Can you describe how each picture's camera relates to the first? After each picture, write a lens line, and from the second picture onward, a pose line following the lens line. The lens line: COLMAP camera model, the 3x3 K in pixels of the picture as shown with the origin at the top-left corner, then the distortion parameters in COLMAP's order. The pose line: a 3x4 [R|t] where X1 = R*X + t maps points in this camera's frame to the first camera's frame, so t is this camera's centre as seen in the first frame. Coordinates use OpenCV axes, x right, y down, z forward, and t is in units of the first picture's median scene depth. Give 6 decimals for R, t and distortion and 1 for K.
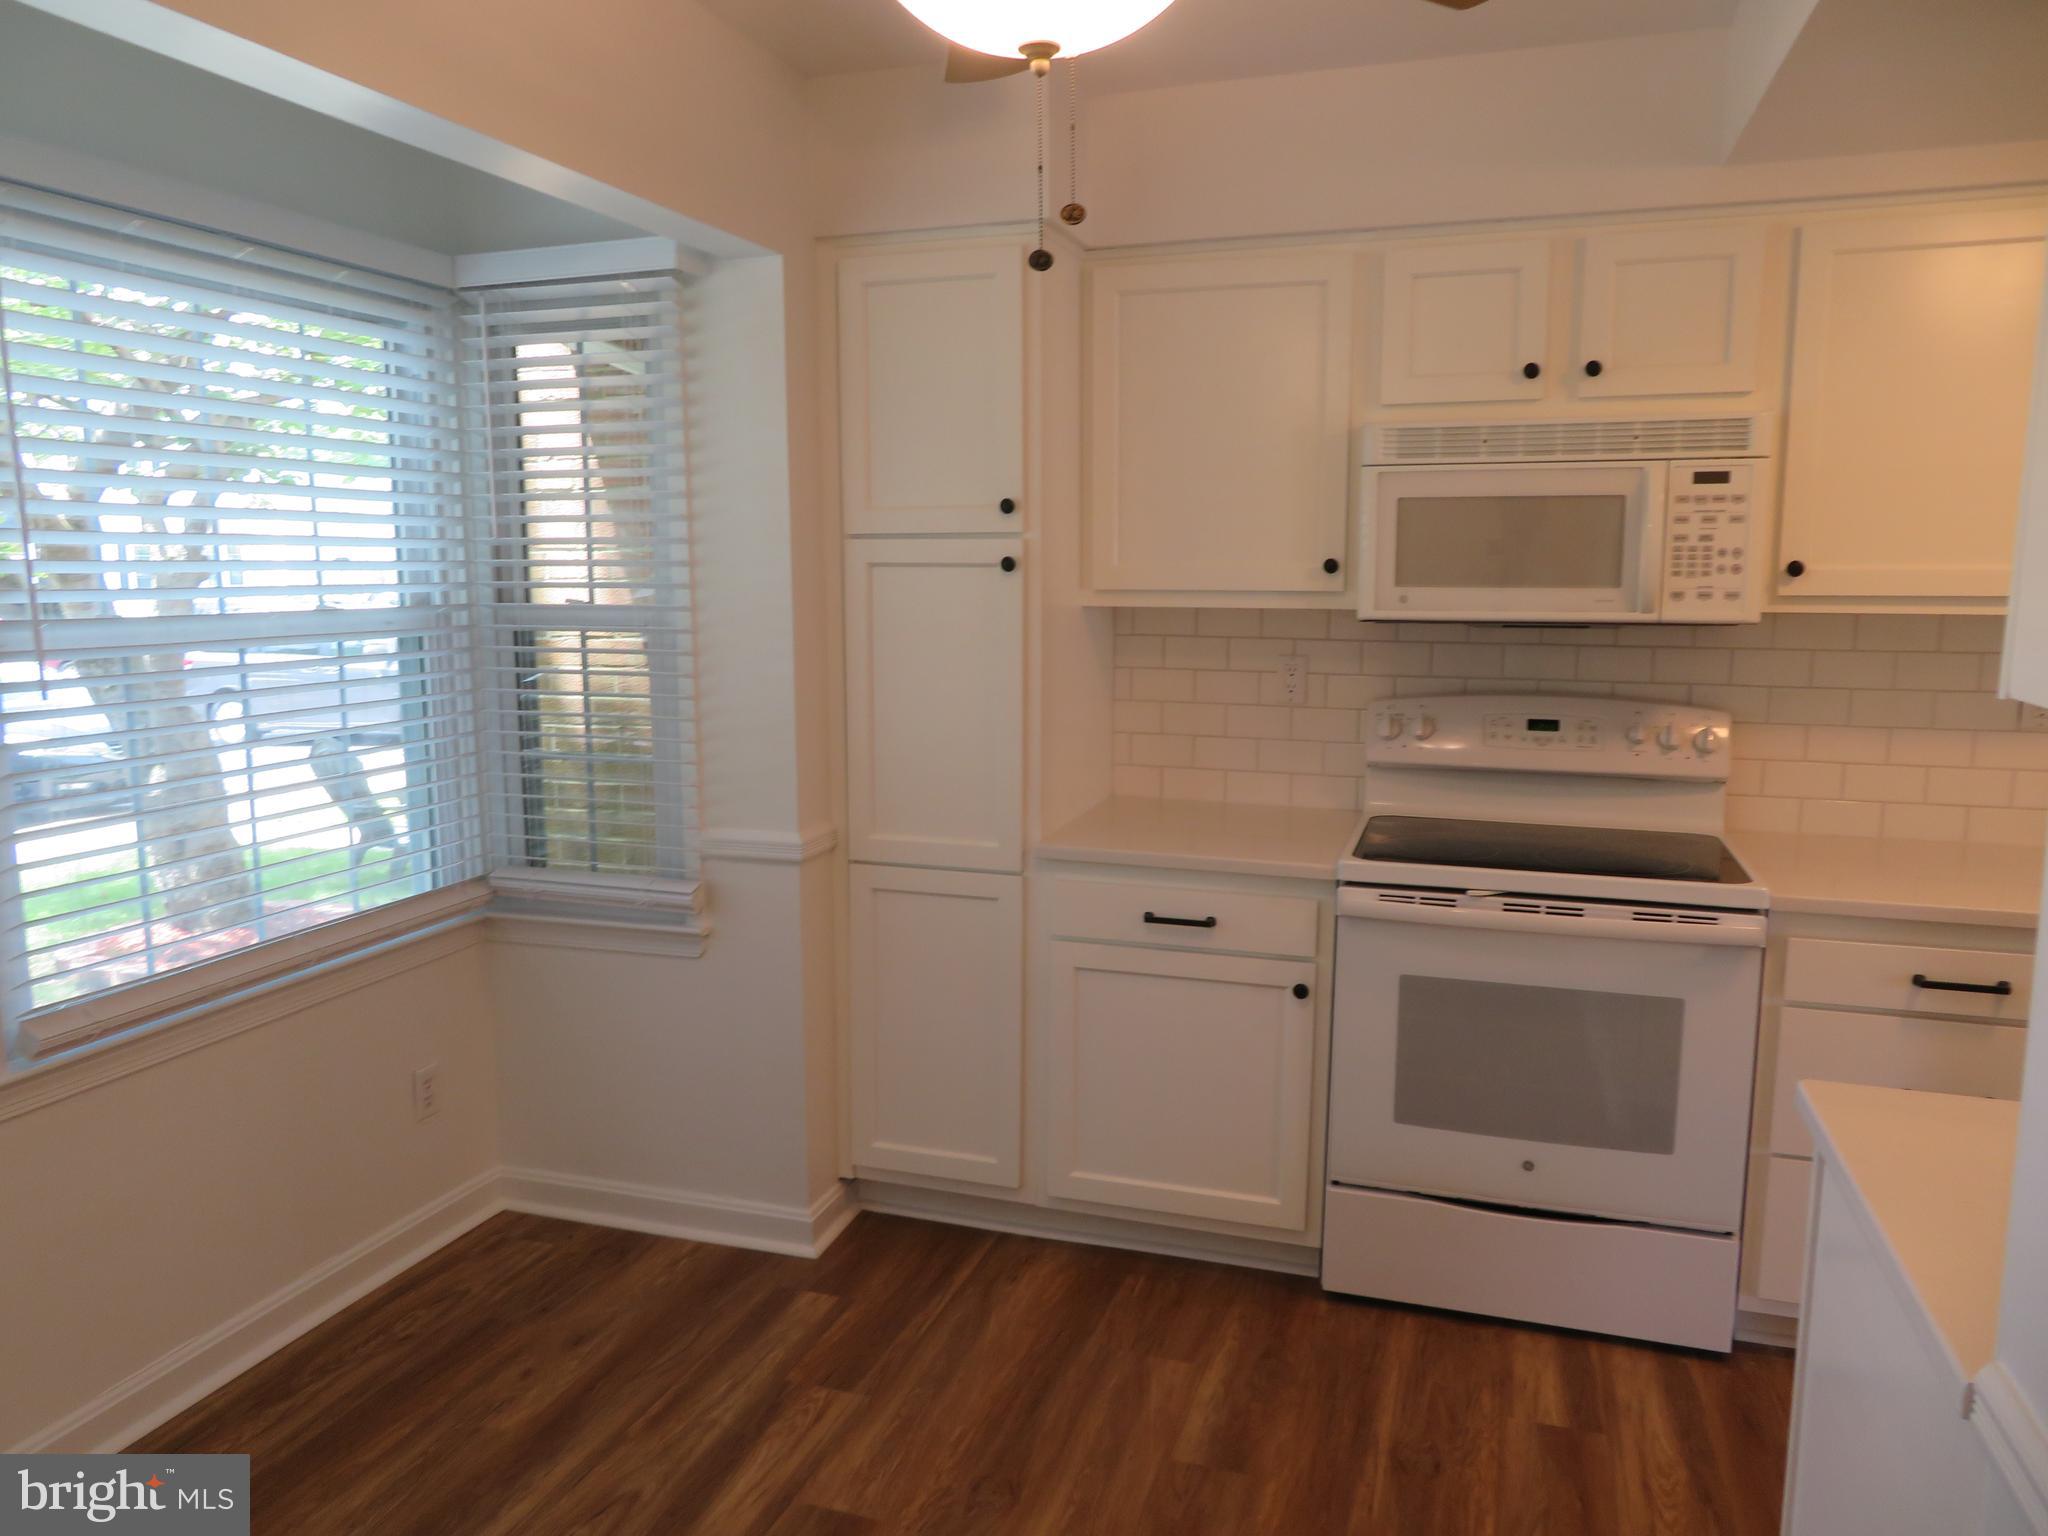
lens RADIAL K [[1459.7, 0, 1024.0], [0, 1459.7, 768.0], [0, 0, 1]] dist [-0.014640, -0.001060]
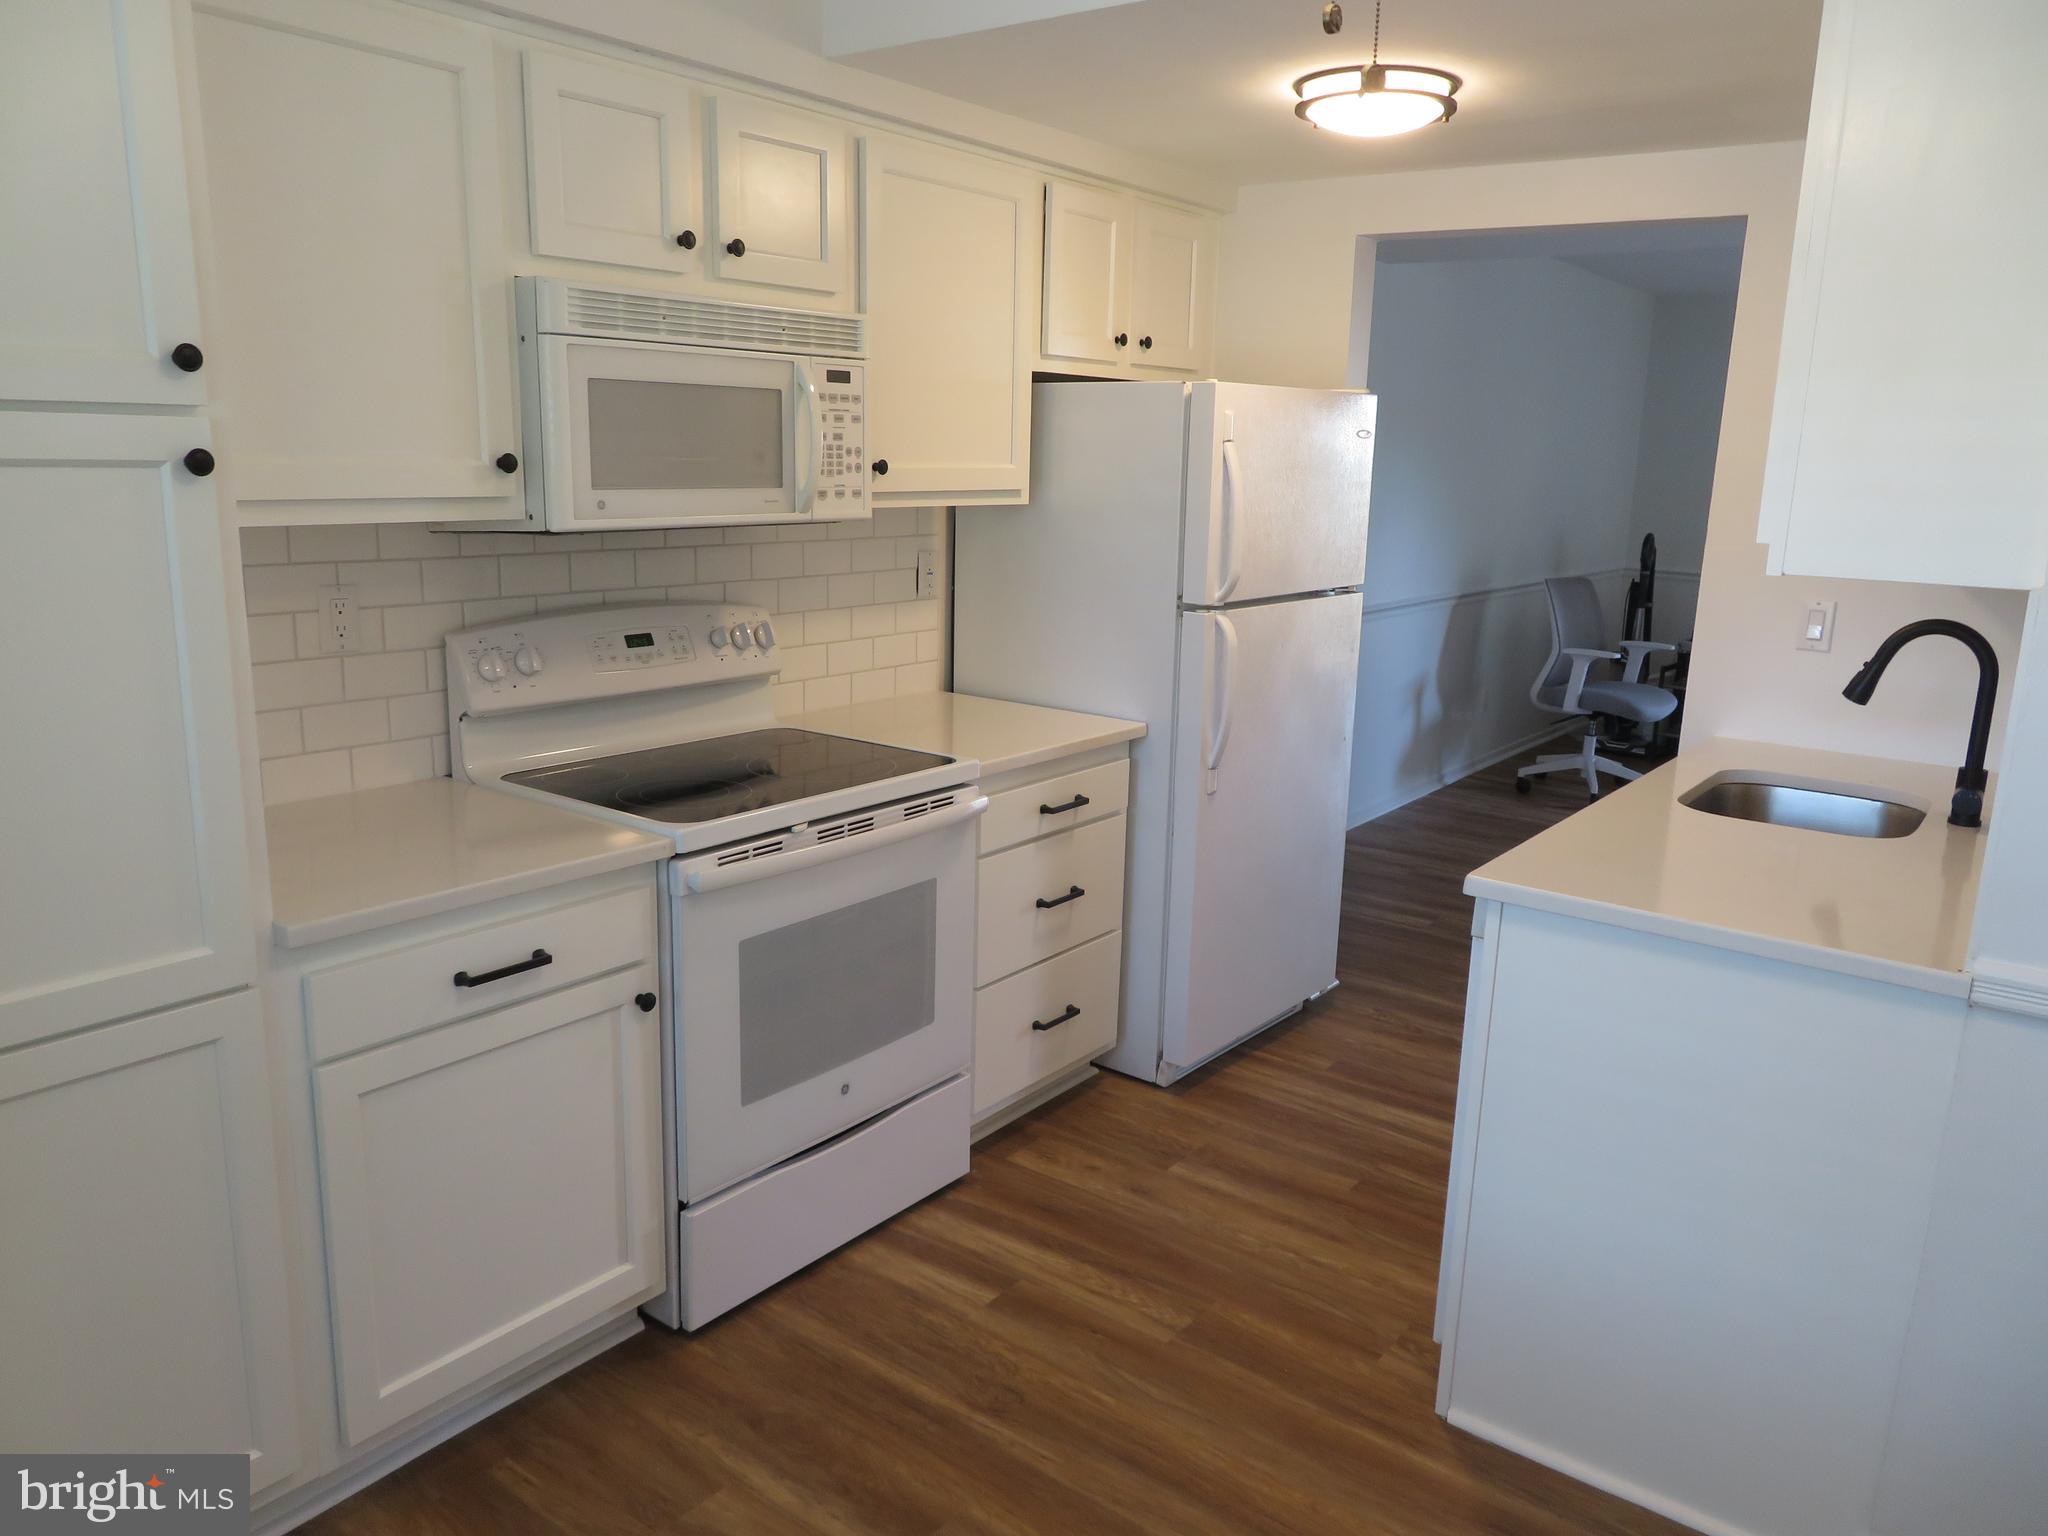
lens RADIAL K [[1445.7, 0, 1024.0], [0, 1445.7, 768.0], [0, 0, 1]] dist [-0.015148, -0.001226]
pose [[0.331321, -0.194084, 0.923341, -0.459849], [0.113791, 0.979691, 0.165097, -0.082433], [-0.936631, 0.050368, 0.346678, 0.534755]]
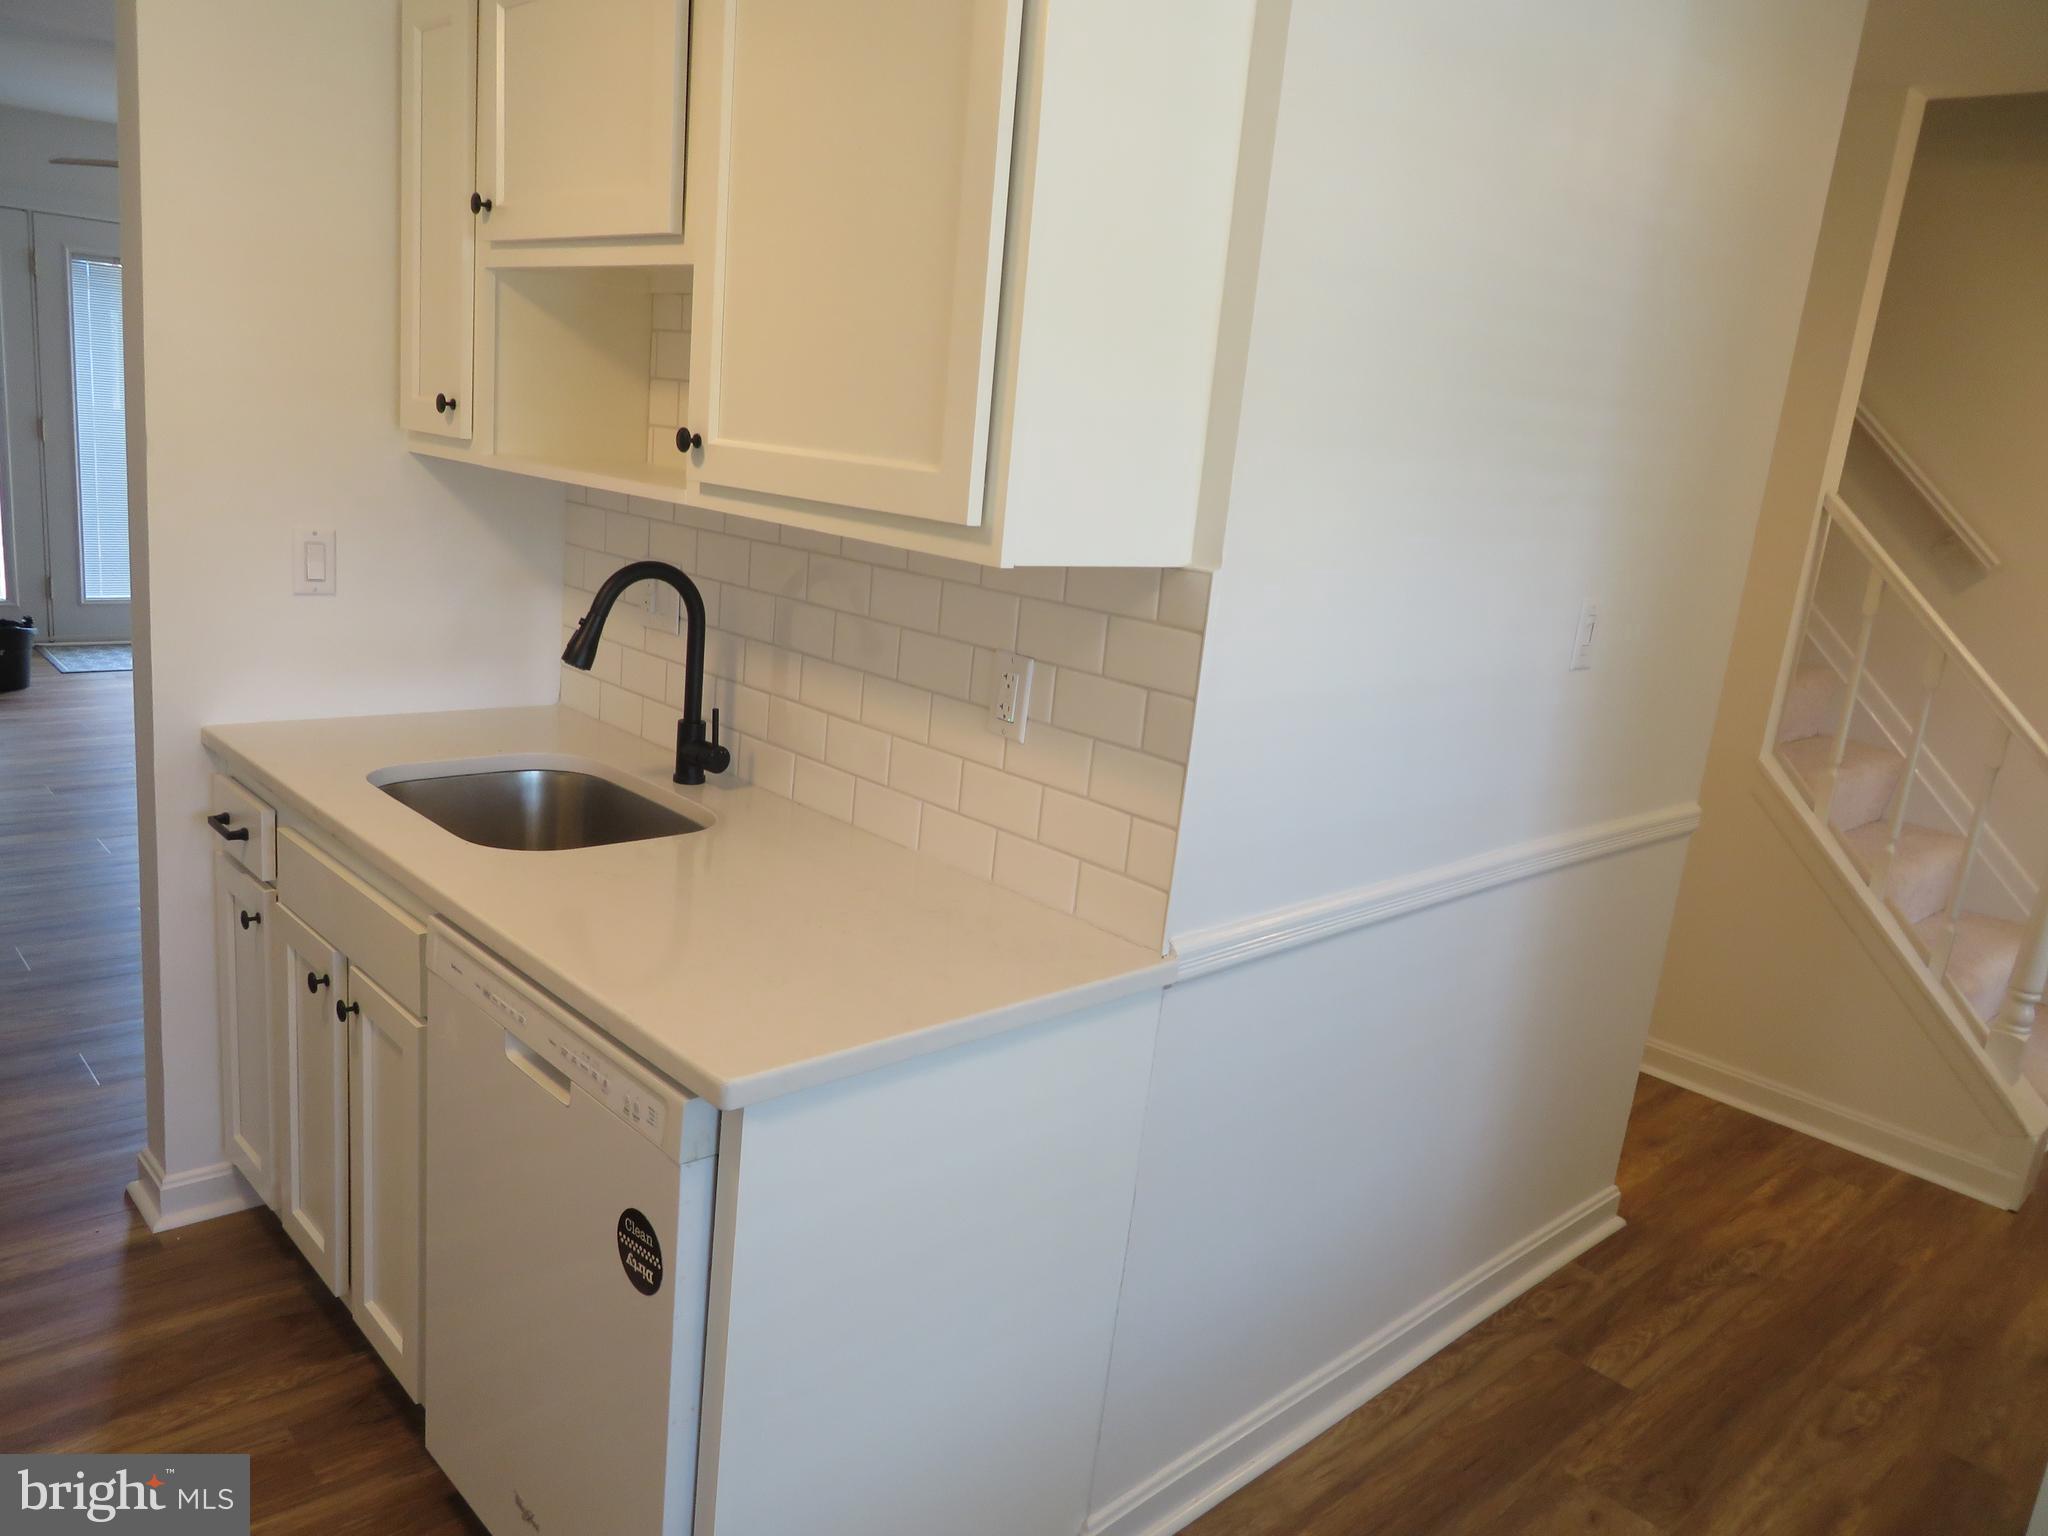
lens RADIAL K [[1459.7, 0, 1024.0], [0, 1459.7, 768.0], [0, 0, 1]] dist [-0.014640, -0.001060]
pose [[-0.877696, -0.187813, 0.440882, 0.033040], [-0.025209, 0.936822, 0.348897, -0.132704], [-0.478555, 0.295111, -0.826979, 0.888429]]
